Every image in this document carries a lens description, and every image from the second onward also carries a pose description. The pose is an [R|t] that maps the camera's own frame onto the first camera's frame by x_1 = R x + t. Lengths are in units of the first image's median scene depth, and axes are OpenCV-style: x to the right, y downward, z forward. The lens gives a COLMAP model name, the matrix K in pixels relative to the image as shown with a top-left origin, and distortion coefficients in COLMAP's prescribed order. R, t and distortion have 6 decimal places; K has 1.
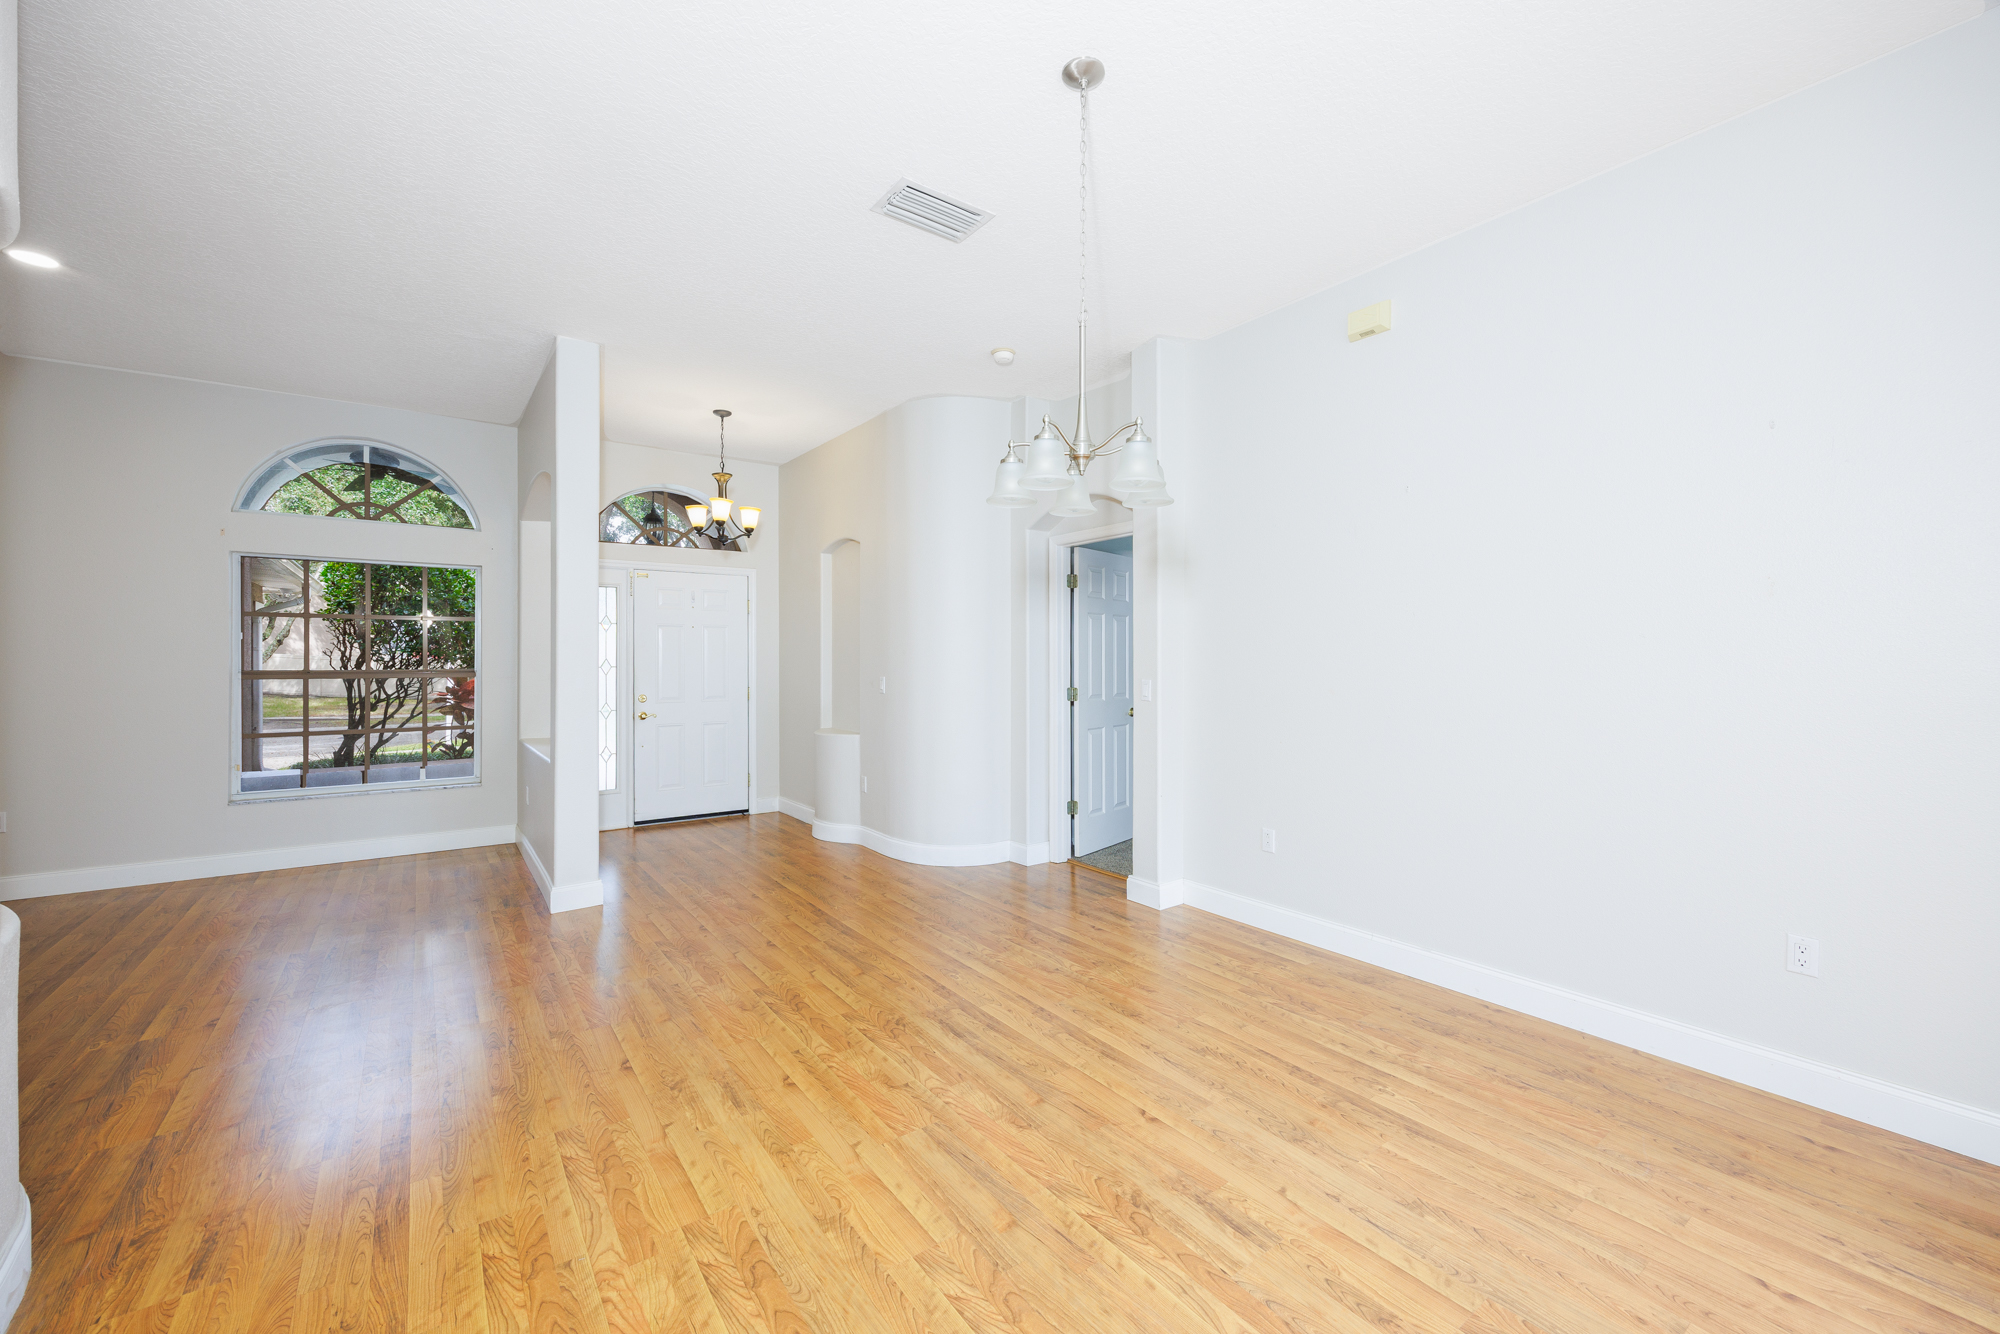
lens RADIAL K [[799.8, 0, 1056.8], [0, 799.8, 690.3], [0, 0, 1]] dist [-0.004752, -0.000039]
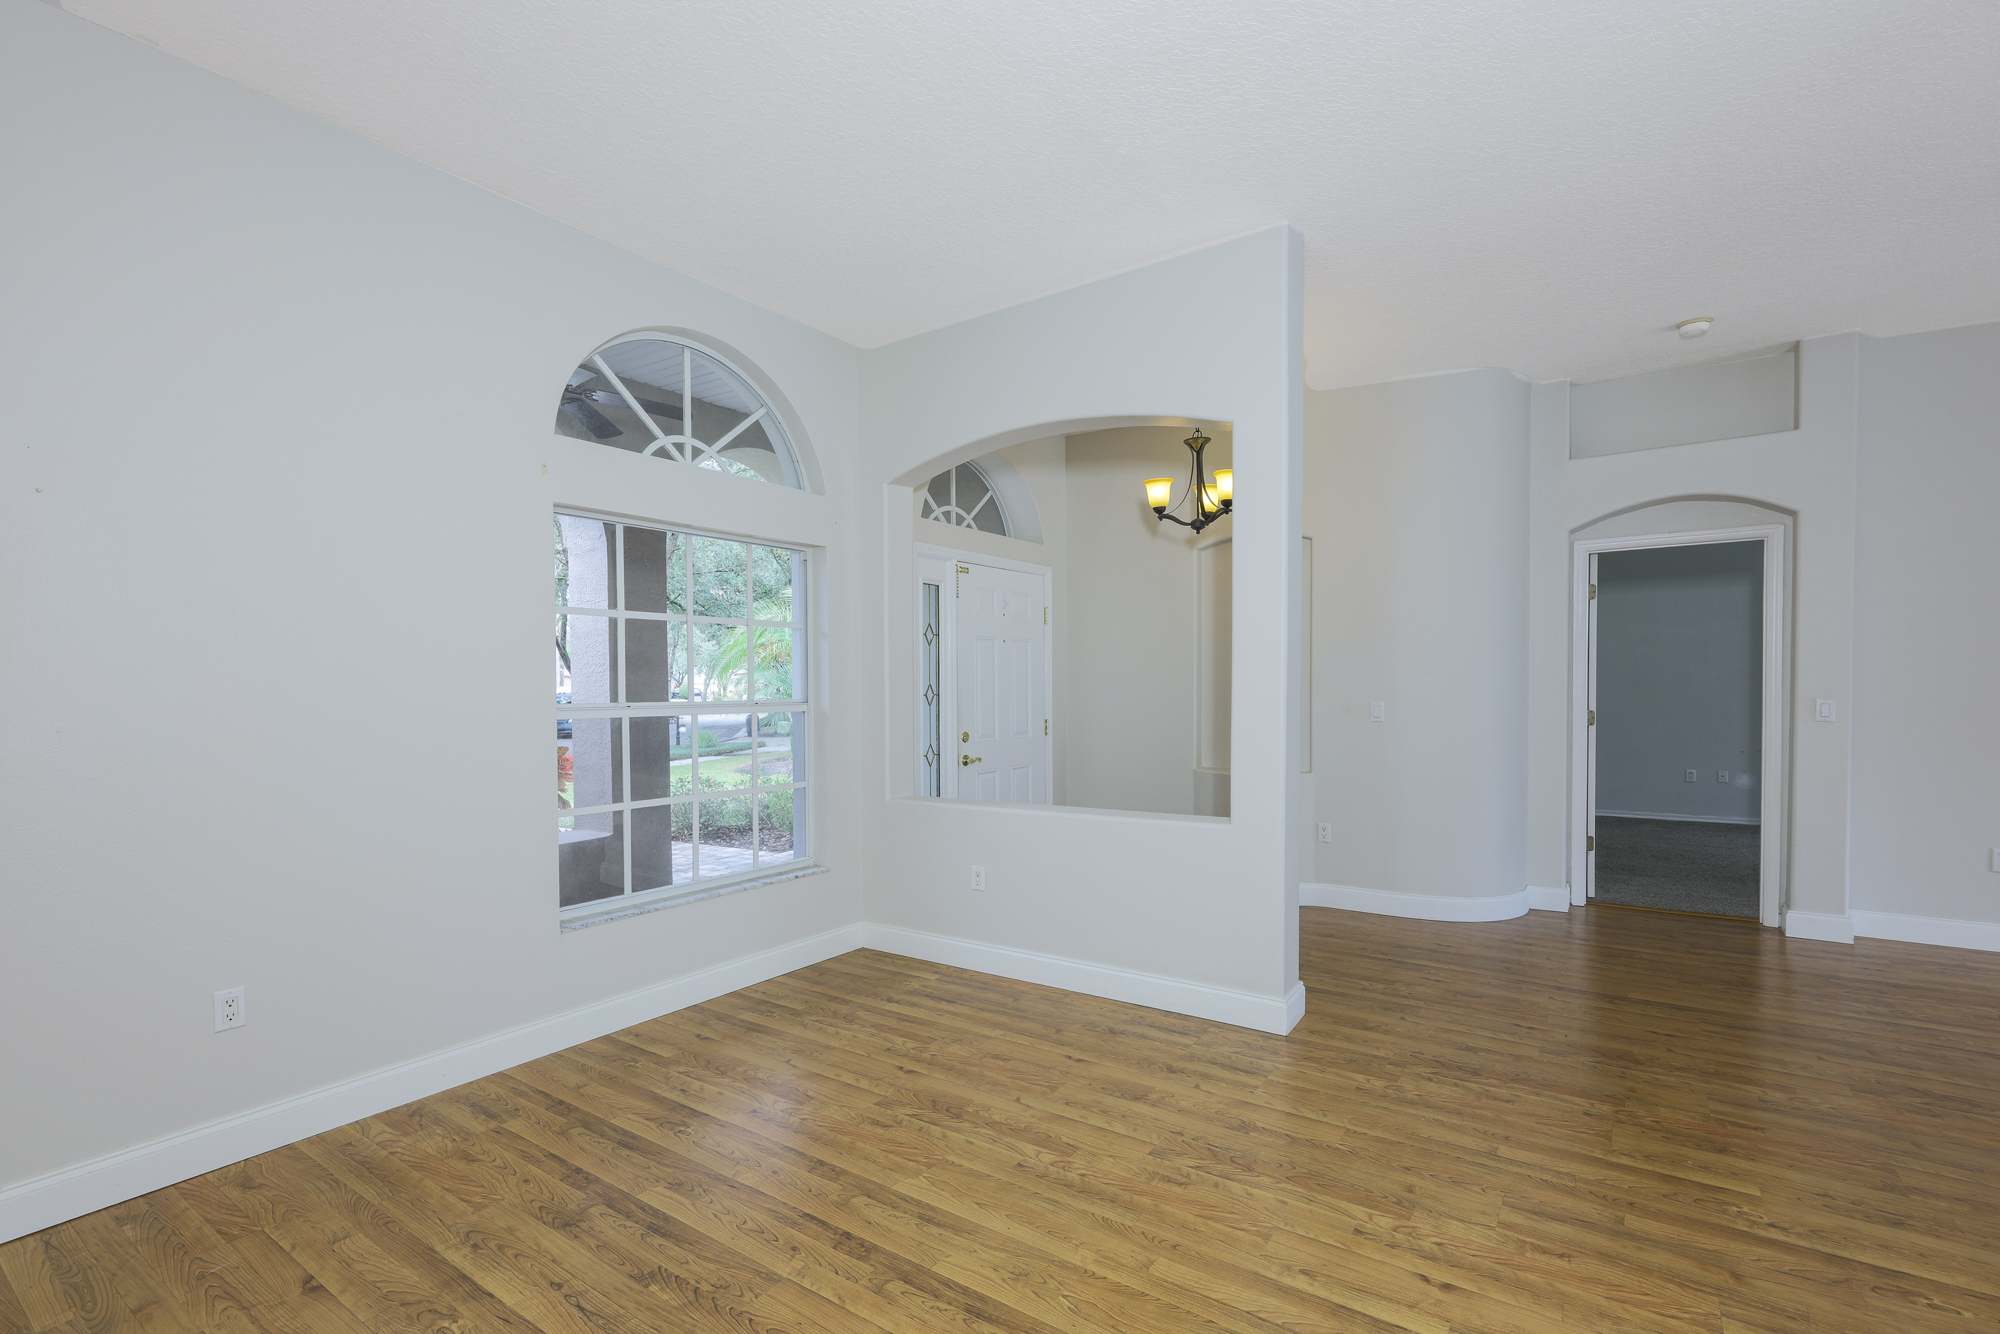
lens RADIAL K [[882.2, 0, 1023.3], [0, 882.2, 694.8], [0, 0, 1]] dist [0.001103, 0.000834]
pose [[0.955839, -0.017481, 0.293369, -1.512899], [0.026521, 0.999287, -0.026864, -0.007417], [-0.292691, 0.033458, 0.955622, 0.438519]]
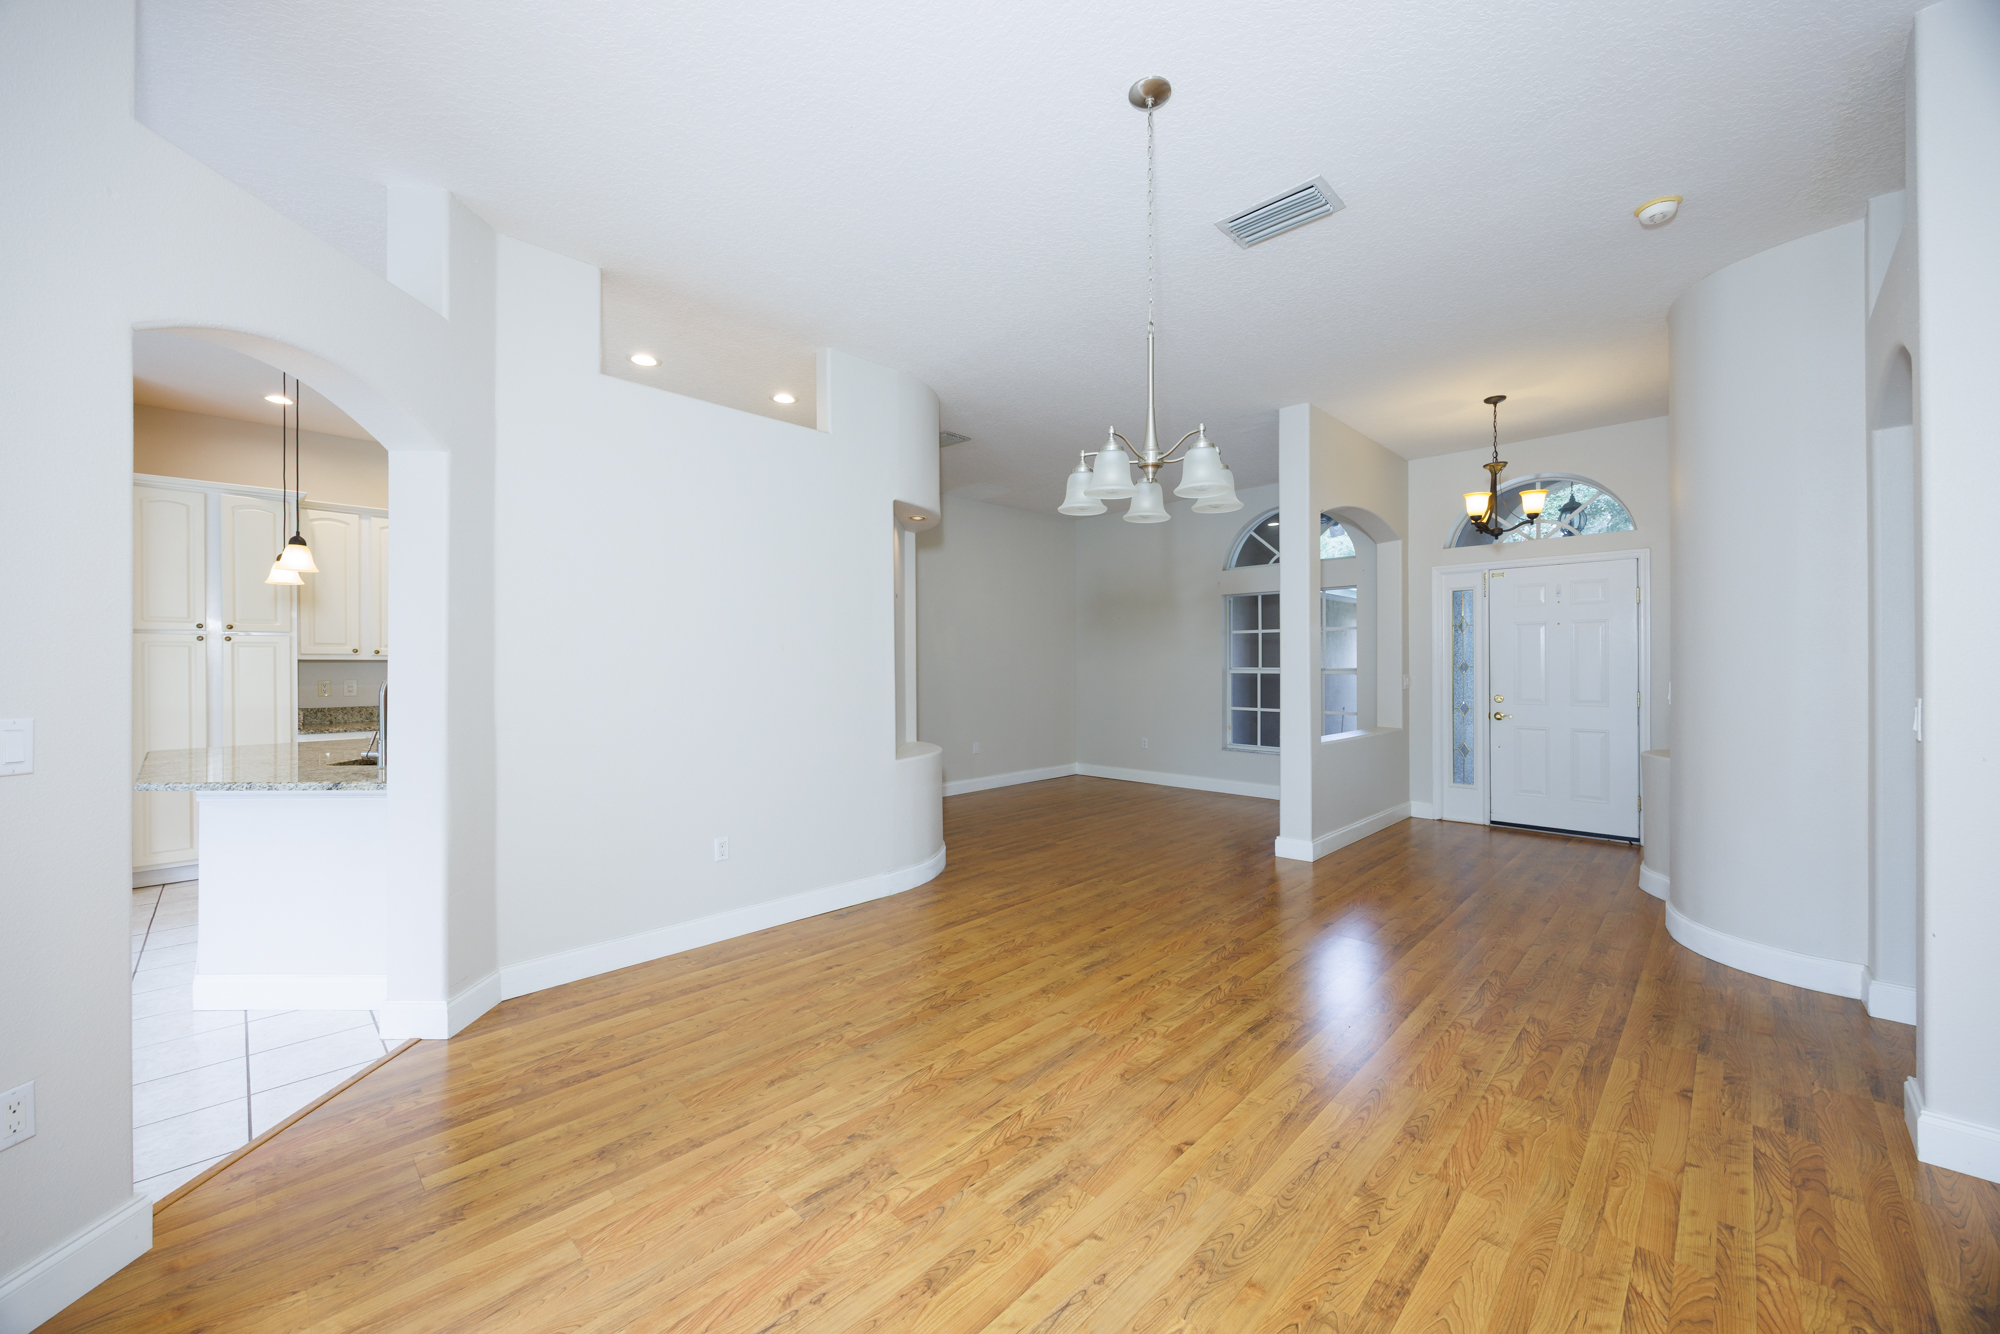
lens RADIAL K [[769.8, 0, 942.7], [0, 769.8, 669.2], [0, 0, 1]] dist [-0.008965, 0.000708]
pose [[0.072633, 0.007191, -0.997333, 0.780994], [-0.032630, 0.999456, 0.004830, -0.014588], [0.996825, 0.032193, 0.072828, 0.507008]]
